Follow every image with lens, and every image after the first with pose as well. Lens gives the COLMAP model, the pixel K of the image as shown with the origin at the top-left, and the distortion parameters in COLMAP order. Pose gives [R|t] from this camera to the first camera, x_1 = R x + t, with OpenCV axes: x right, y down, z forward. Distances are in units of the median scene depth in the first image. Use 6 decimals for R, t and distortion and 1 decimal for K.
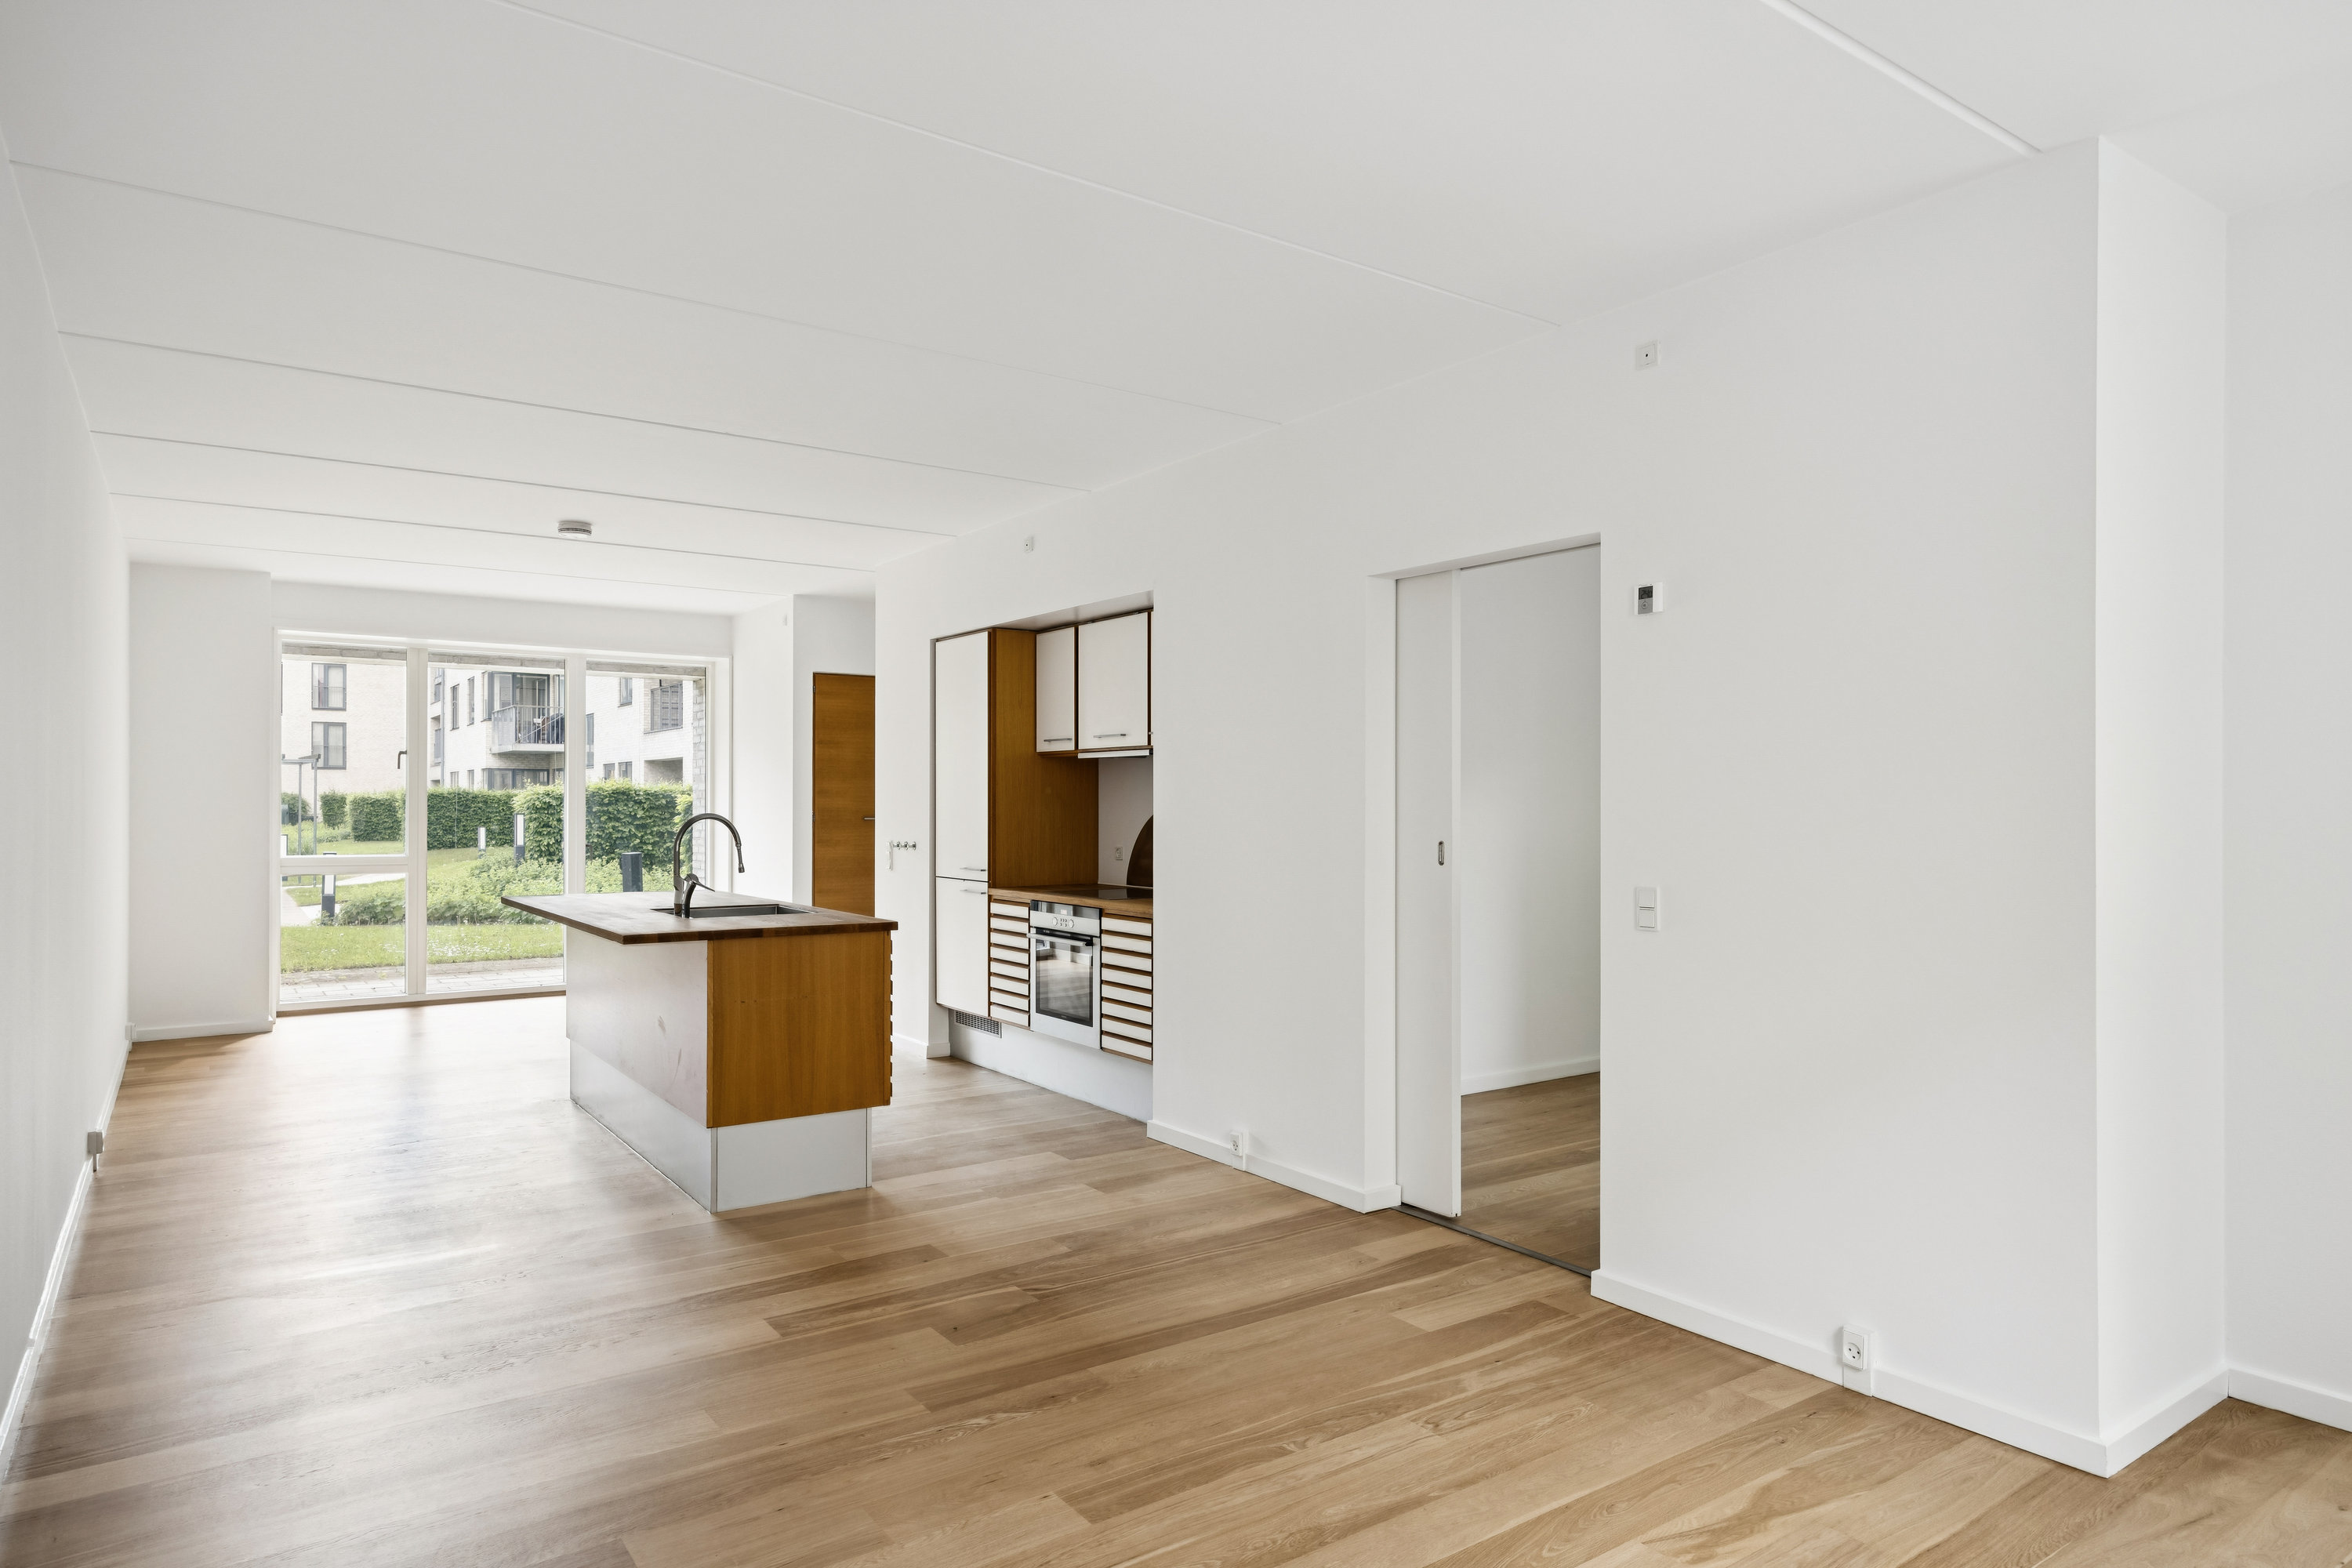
lens RADIAL K [[1359.7, 0, 1178.8], [0, 1359.7, 801.2], [0, 0, 1]] dist [0.001295, -0.000501]
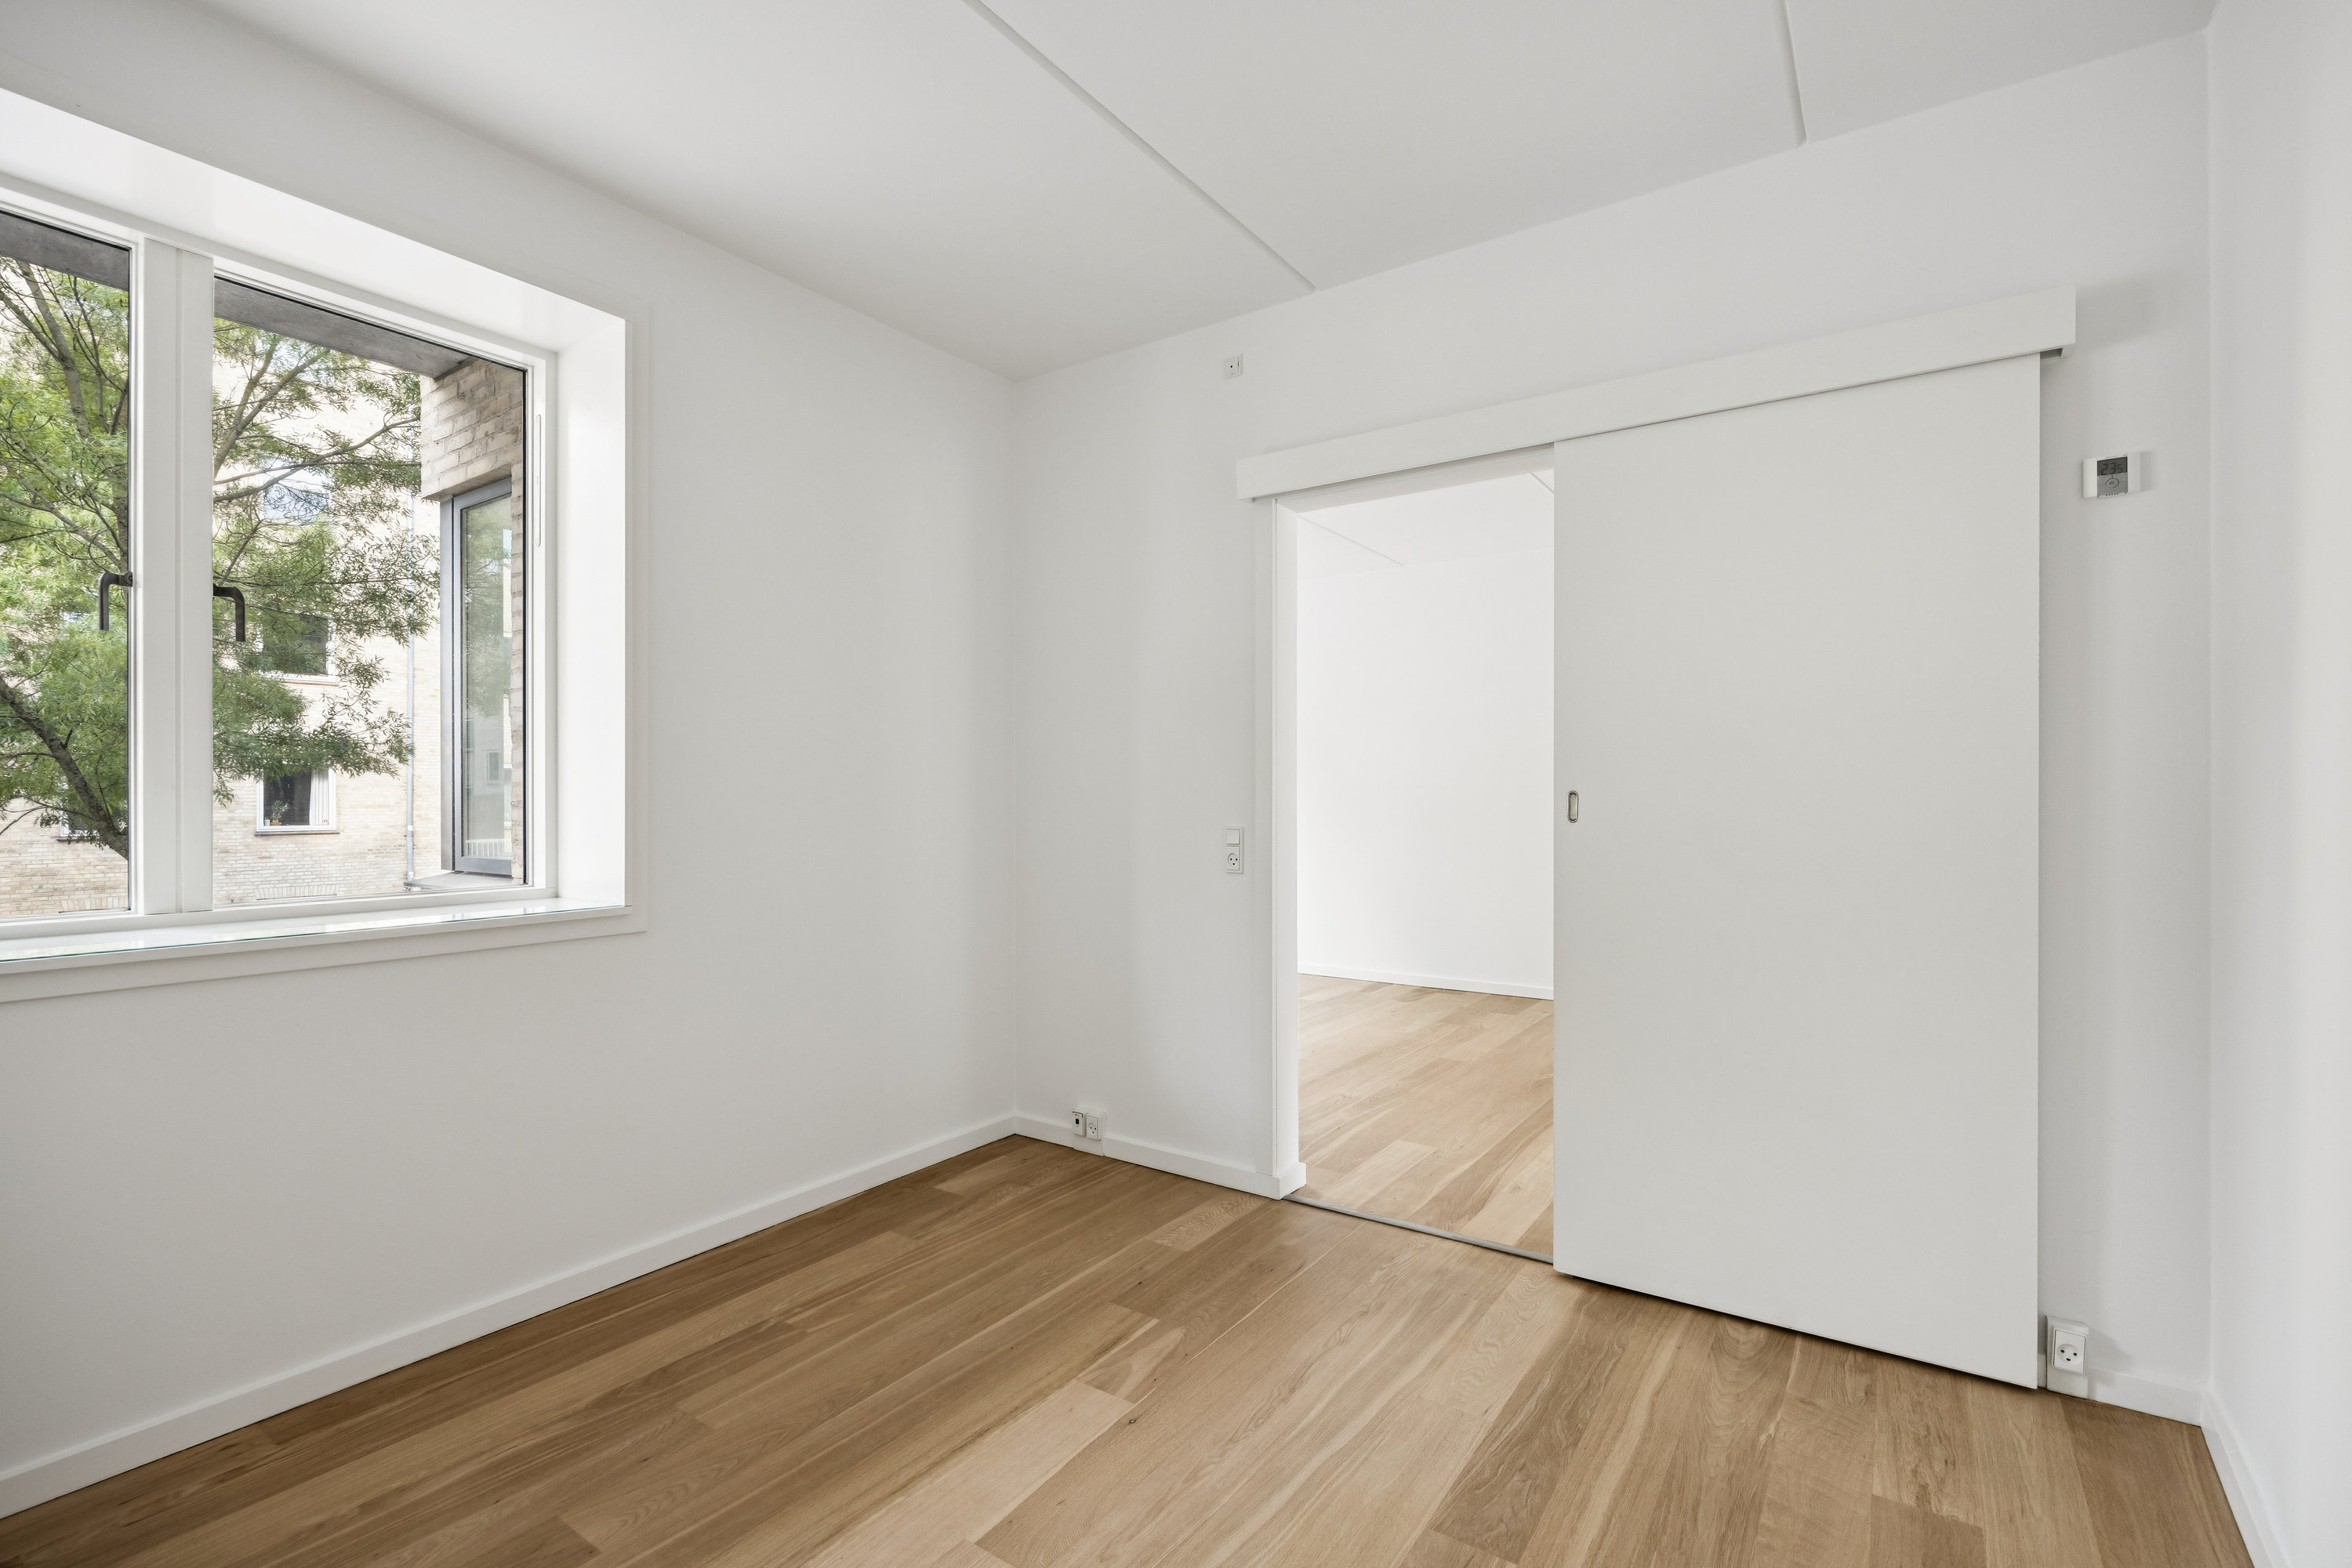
lens RADIAL K [[1071.6, 0, 1179.6], [0, 1071.6, 789.4], [0, 0, 1]] dist [0.000475, -0.000016]
pose [[-0.939800, -0.004433, -0.341697, 0.644471], [-0.003533, 0.999988, -0.003255, 0.030982], [0.341708, -0.001852, -0.939804, 1.639957]]
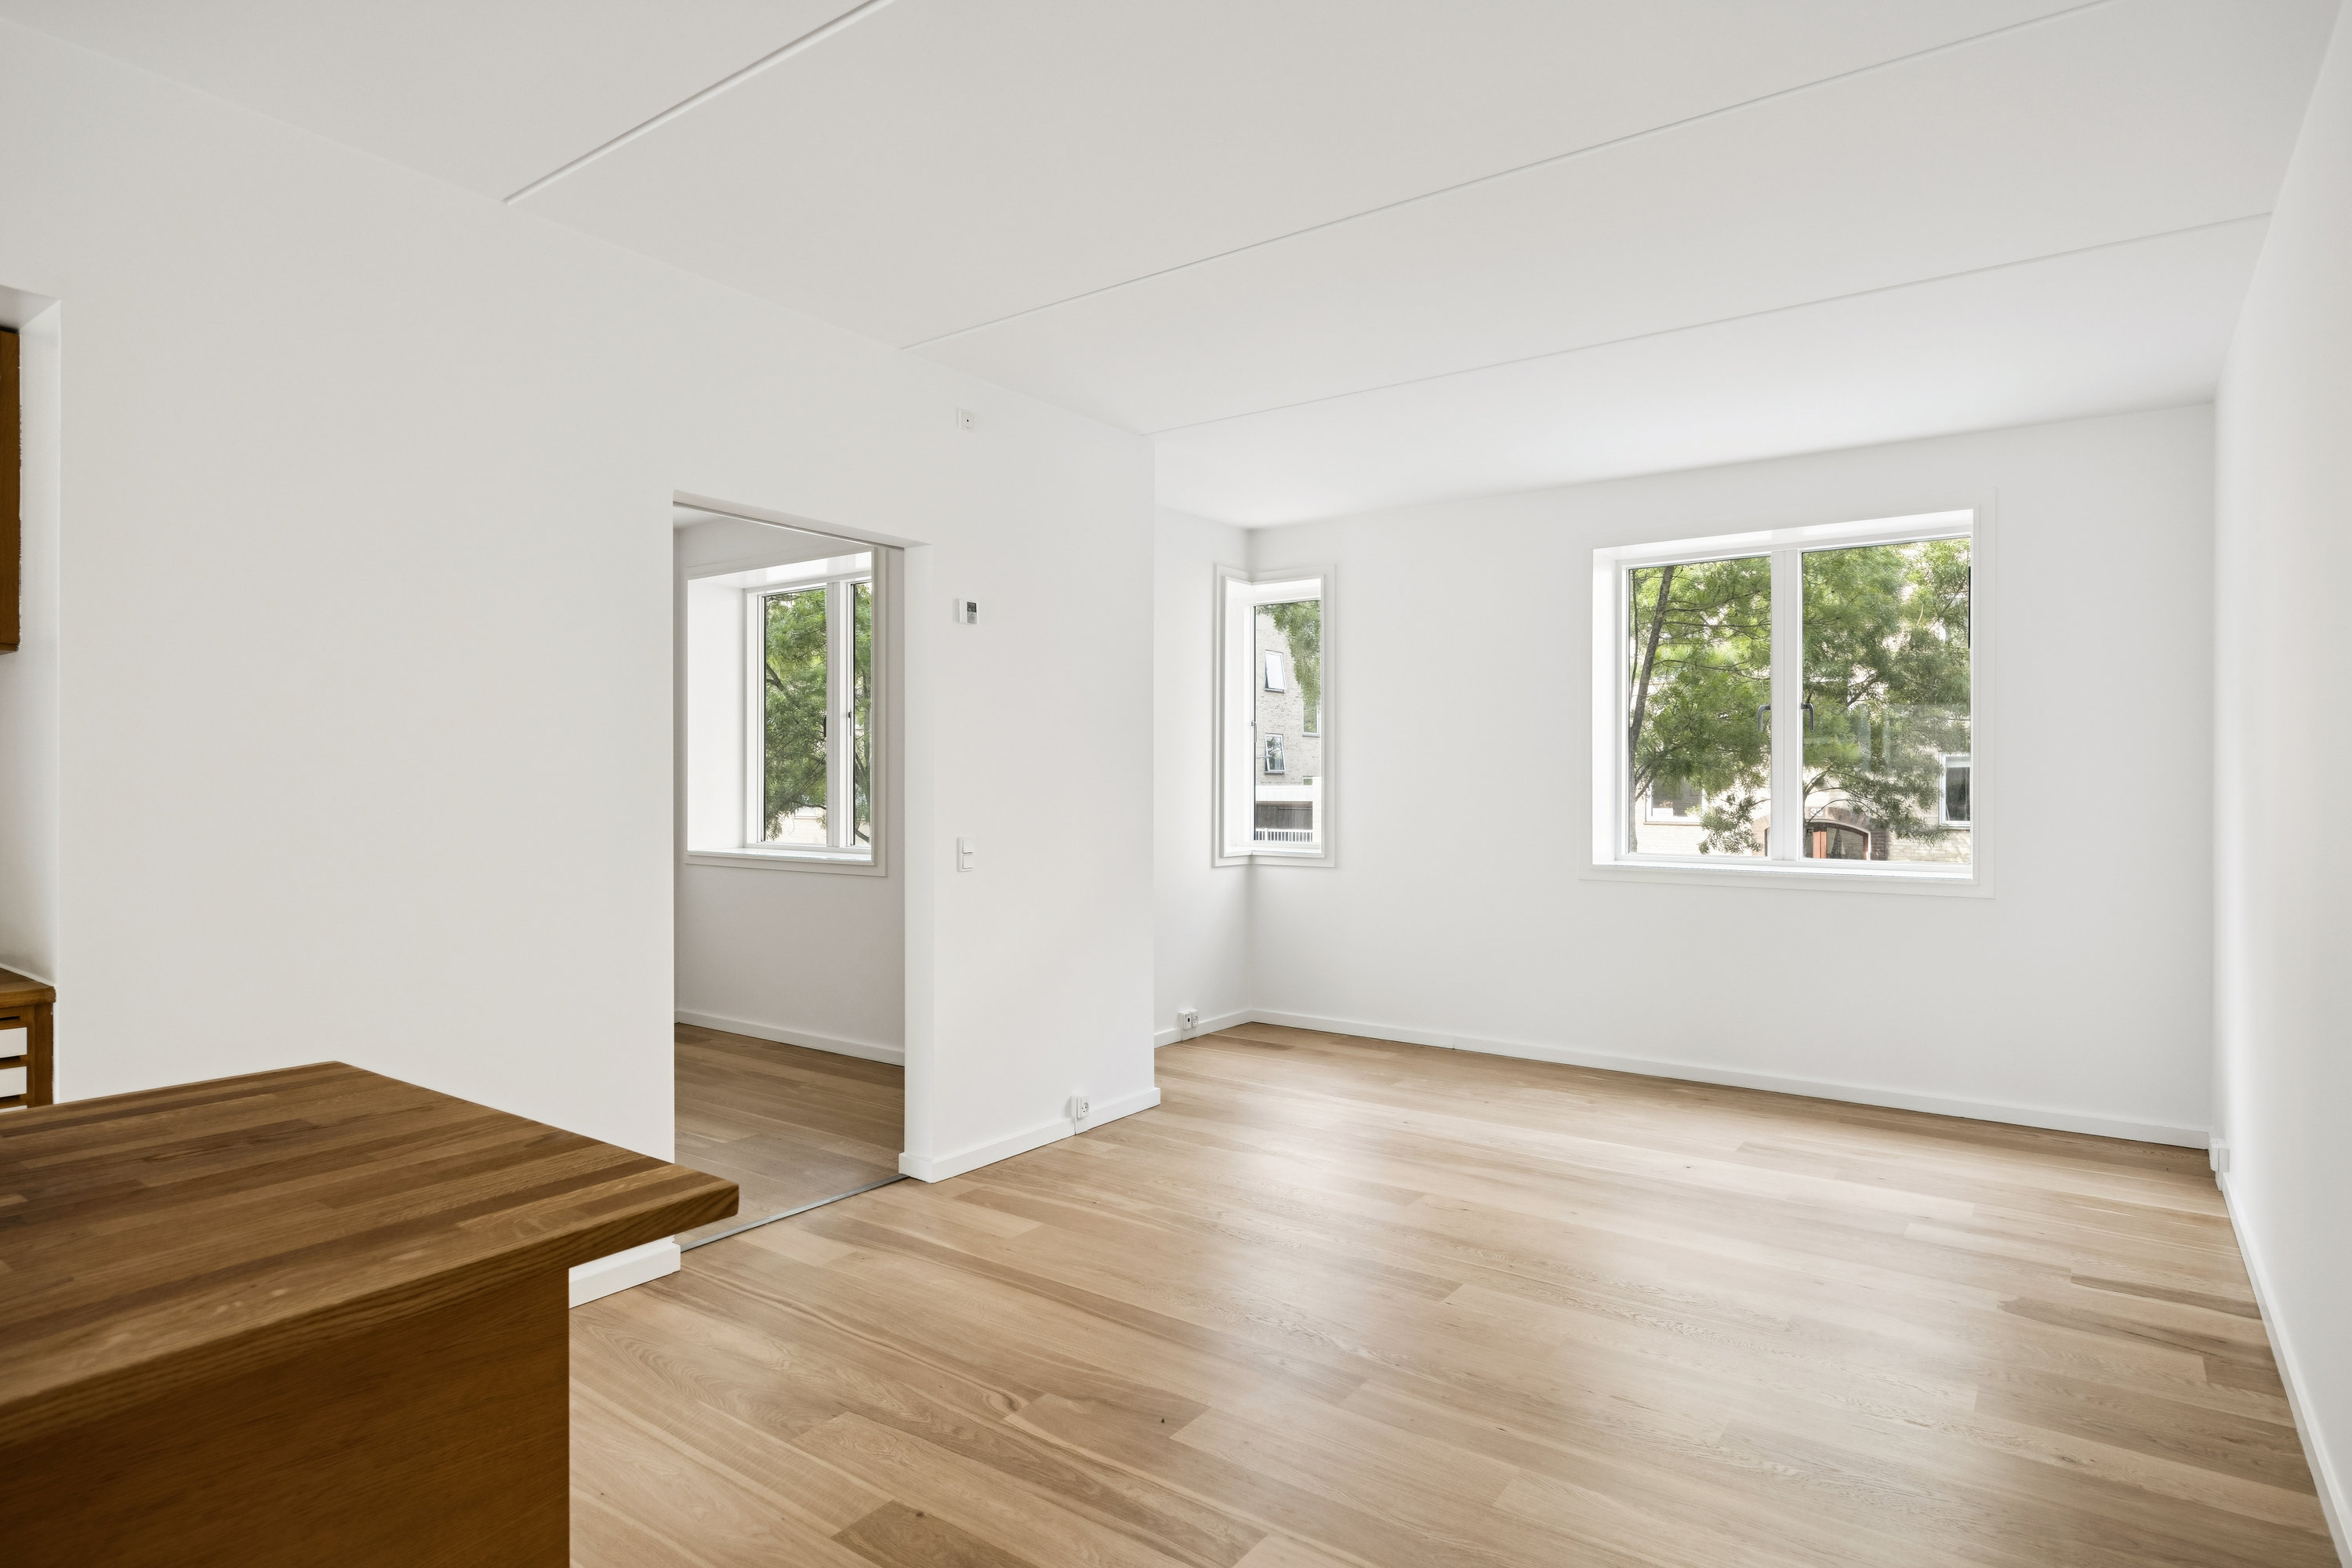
lens RADIAL K [[1251.1, 0, 1182.8], [0, 1251.1, 786.9], [0, 0, 1]] dist [0.007445, 0.000528]
pose [[-0.308151, -0.008054, 0.951303, -0.732397], [0.000811, 0.999962, 0.008729, 0.004972], [-0.951337, 0.003461, -0.308132, 1.022670]]
